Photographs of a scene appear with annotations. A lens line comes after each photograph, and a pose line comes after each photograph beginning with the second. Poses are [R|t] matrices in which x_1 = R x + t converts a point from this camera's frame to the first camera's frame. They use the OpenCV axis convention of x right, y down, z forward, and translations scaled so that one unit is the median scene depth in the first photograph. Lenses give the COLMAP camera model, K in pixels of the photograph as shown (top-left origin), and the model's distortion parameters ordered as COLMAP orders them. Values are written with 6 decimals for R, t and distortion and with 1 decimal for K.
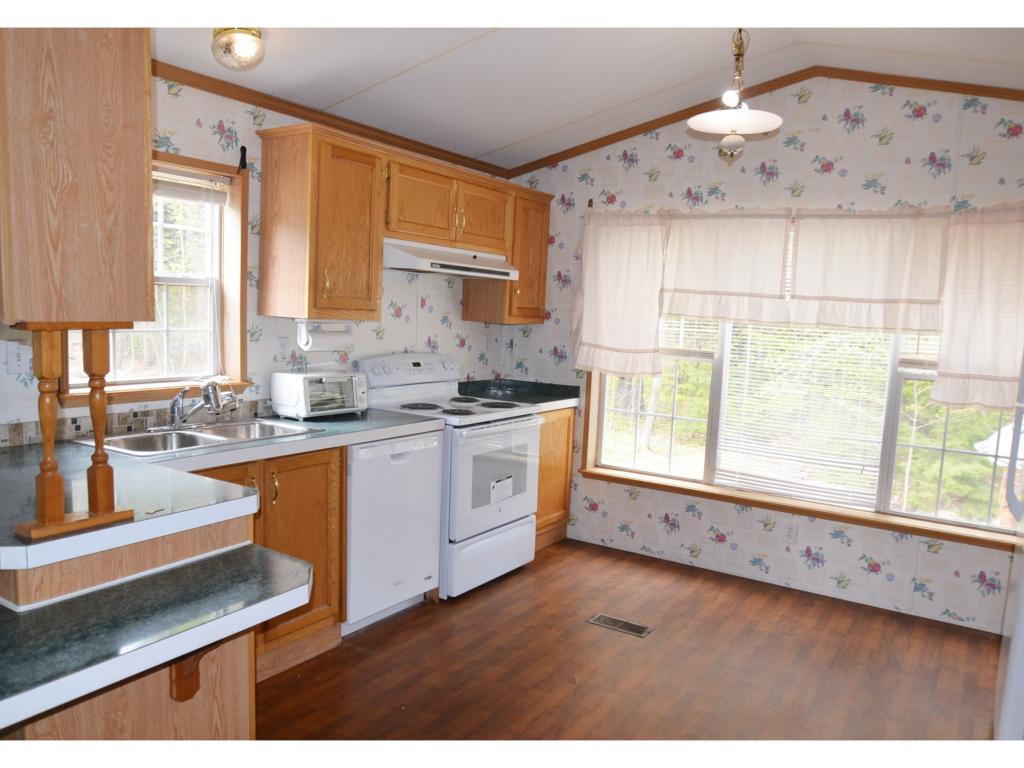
lens RADIAL K [[777.8, 0, 512.8], [0, 777.8, 390.6], [0, 0, 1]] dist [-0.004557, -0.003176]
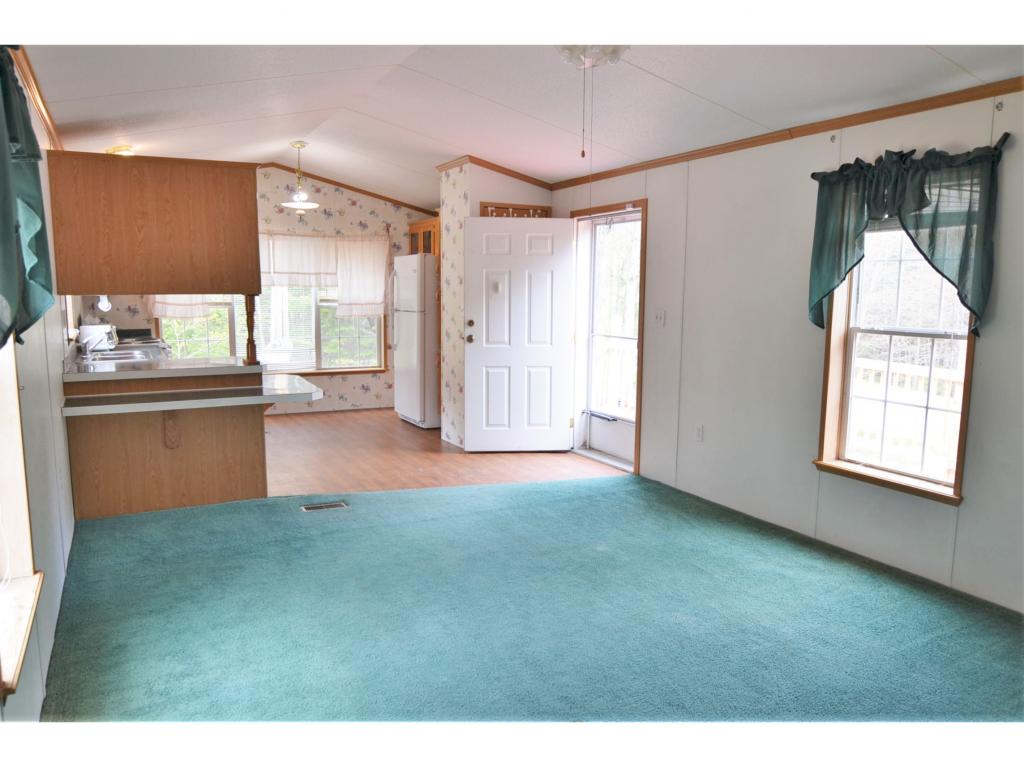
lens RADIAL K [[777.8, 0, 512.8], [0, 777.8, 390.1], [0, 0, 1]] dist [-0.004557, -0.003176]
pose [[0.508236, -0.158355, 0.846534, -1.200415], [0.106198, 0.986972, 0.120867, 0.006698], [-0.854645, 0.028471, 0.518431, -0.653443]]
